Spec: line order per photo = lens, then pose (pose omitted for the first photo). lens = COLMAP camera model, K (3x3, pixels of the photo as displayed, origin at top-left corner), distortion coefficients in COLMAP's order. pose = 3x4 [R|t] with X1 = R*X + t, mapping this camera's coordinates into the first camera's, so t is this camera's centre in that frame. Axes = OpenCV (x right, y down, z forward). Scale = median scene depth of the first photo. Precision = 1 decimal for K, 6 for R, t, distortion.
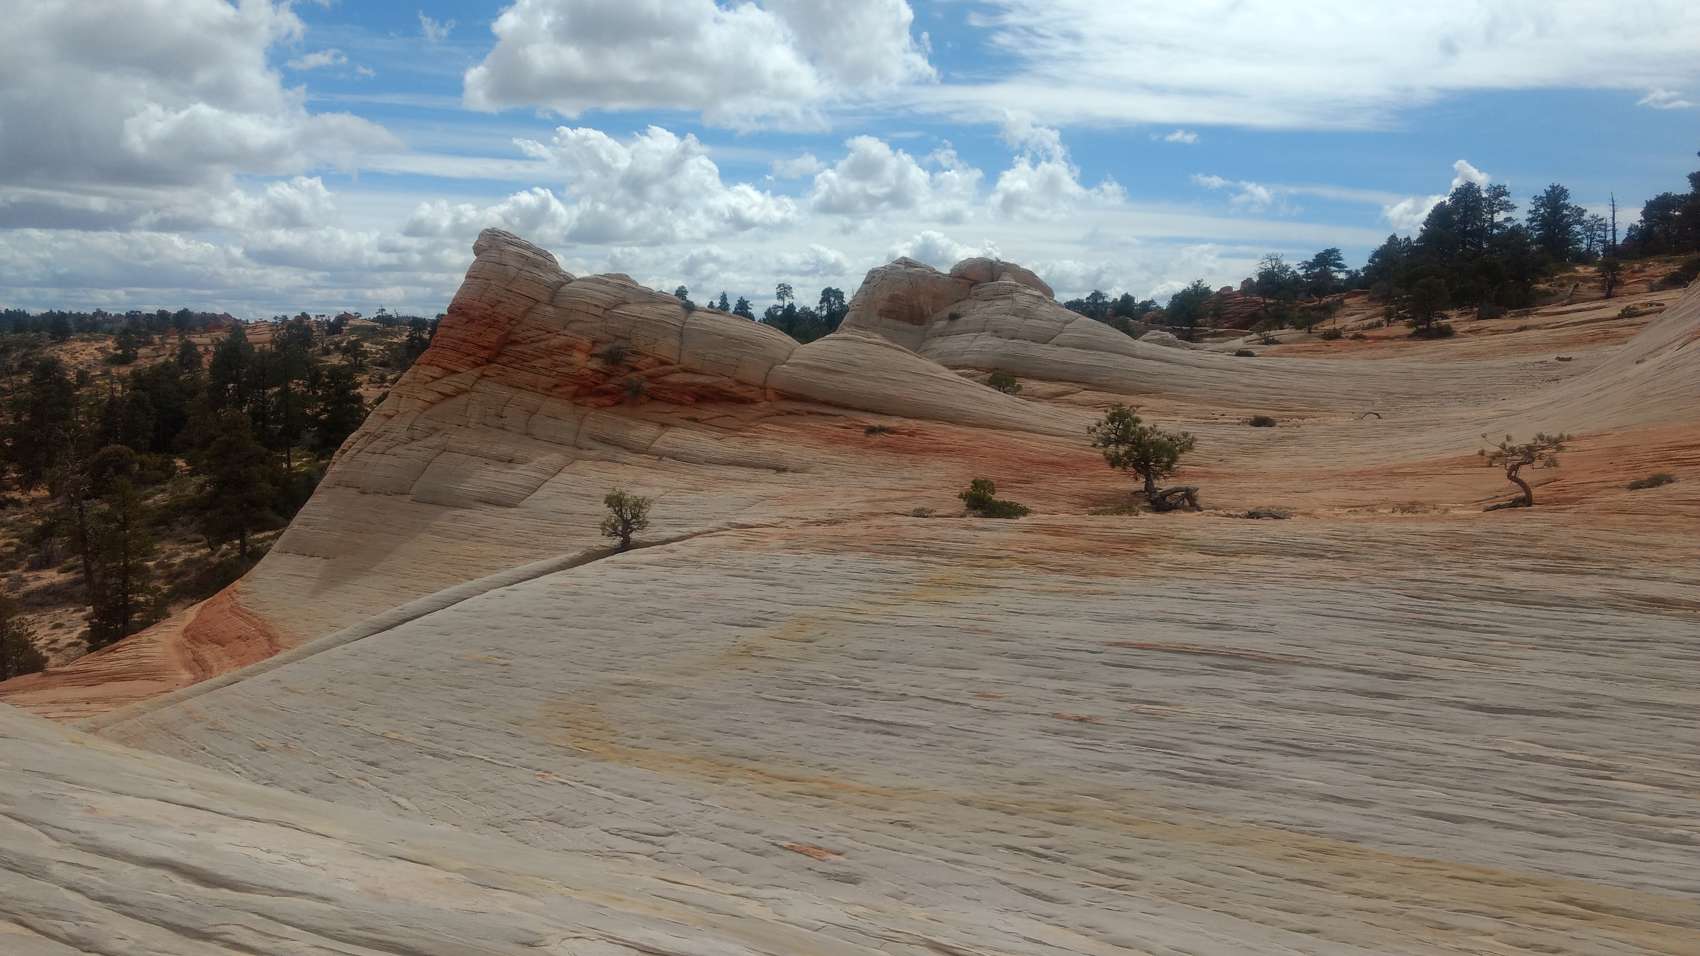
lens RADIAL K [[1318.3, 0, 844.2], [0, 1318.3, 470.8], [0, 0, 1]] dist [0.030287, -0.013323]
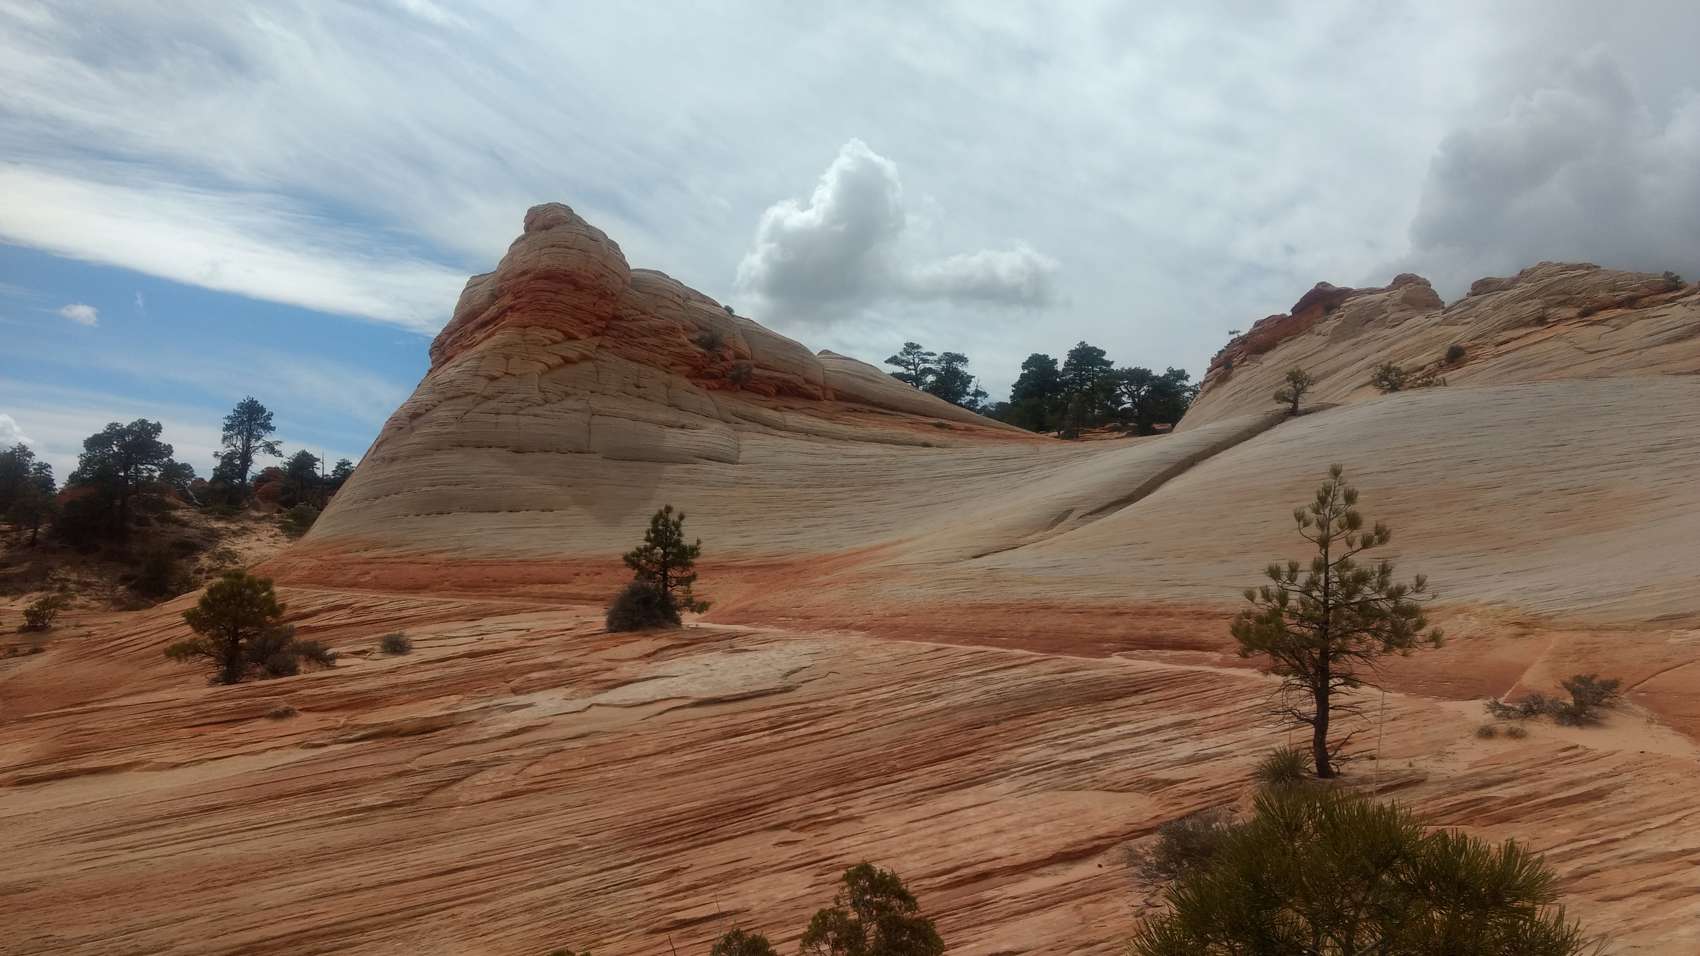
lens RADIAL K [[1318.3, 0, 844.2], [0, 1318.3, 470.8], [0, 0, 1]] dist [0.030287, -0.013323]
pose [[0.724854, 0.066742, 0.685662, -0.800684], [0.043509, 0.988874, -0.142253, 0.163902], [-0.687528, 0.132945, 0.713885, 0.199235]]
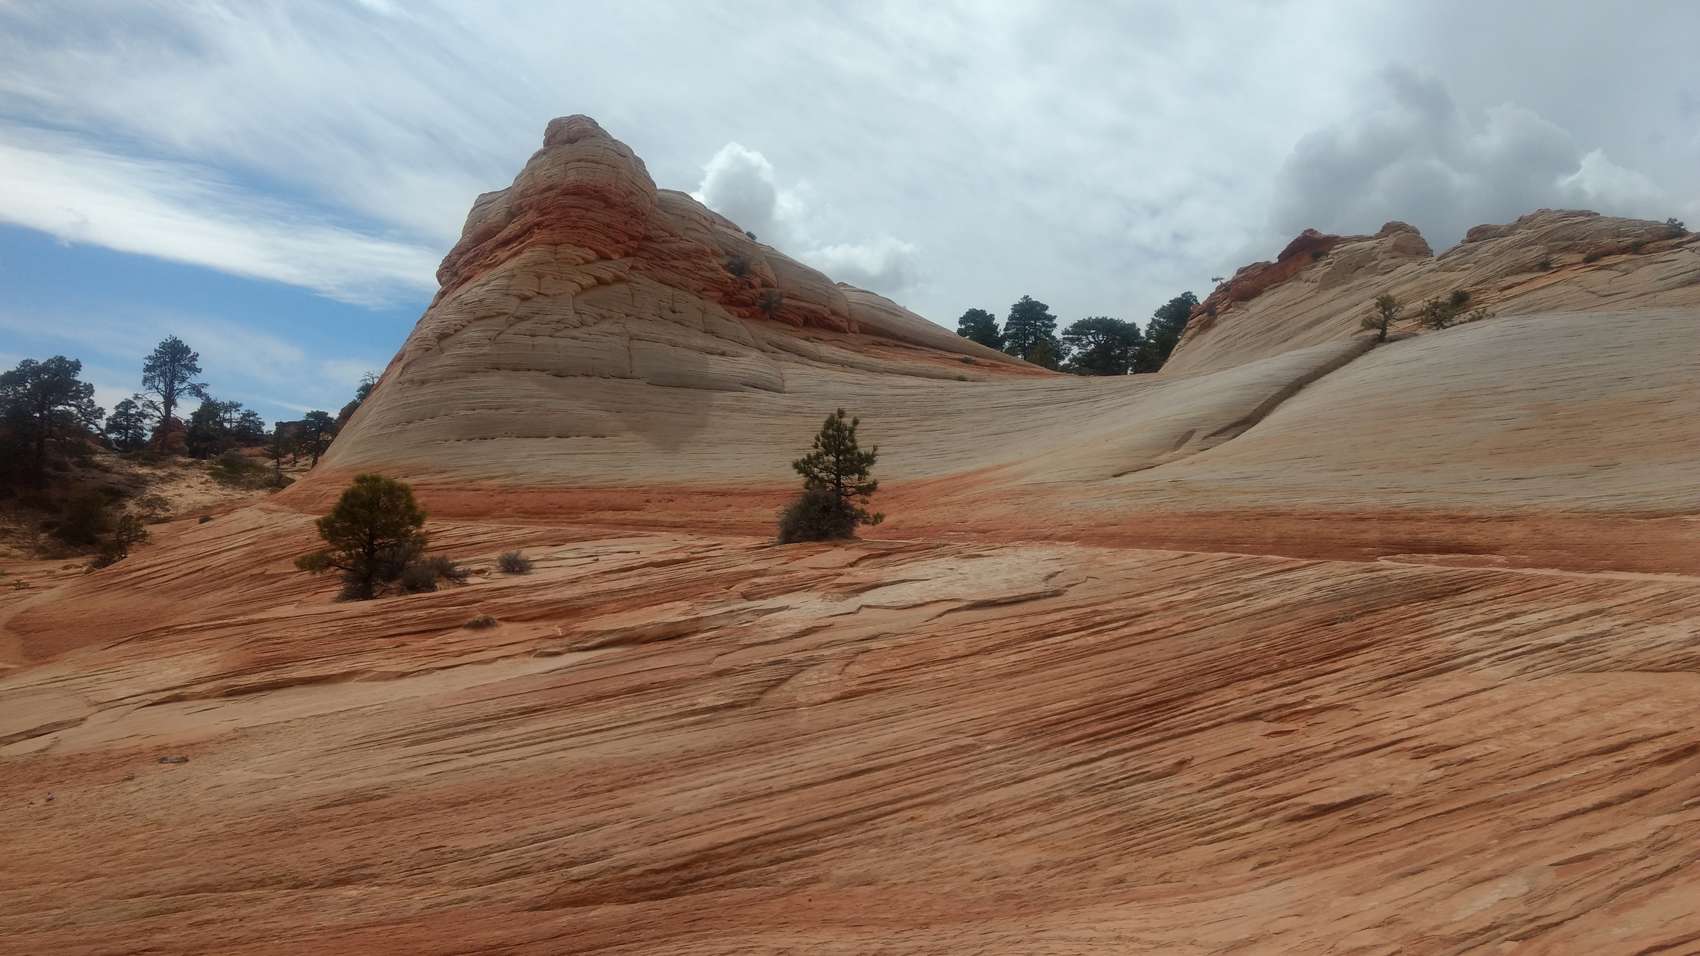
lens RADIAL K [[1318.3, 0, 844.2], [0, 1318.3, 470.8], [0, 0, 1]] dist [0.030287, -0.013323]
pose [[0.667825, 0.051139, 0.742560, -0.846611], [0.047179, 0.992723, -0.110798, 0.175830], [-0.742822, 0.109027, 0.660552, 0.303675]]
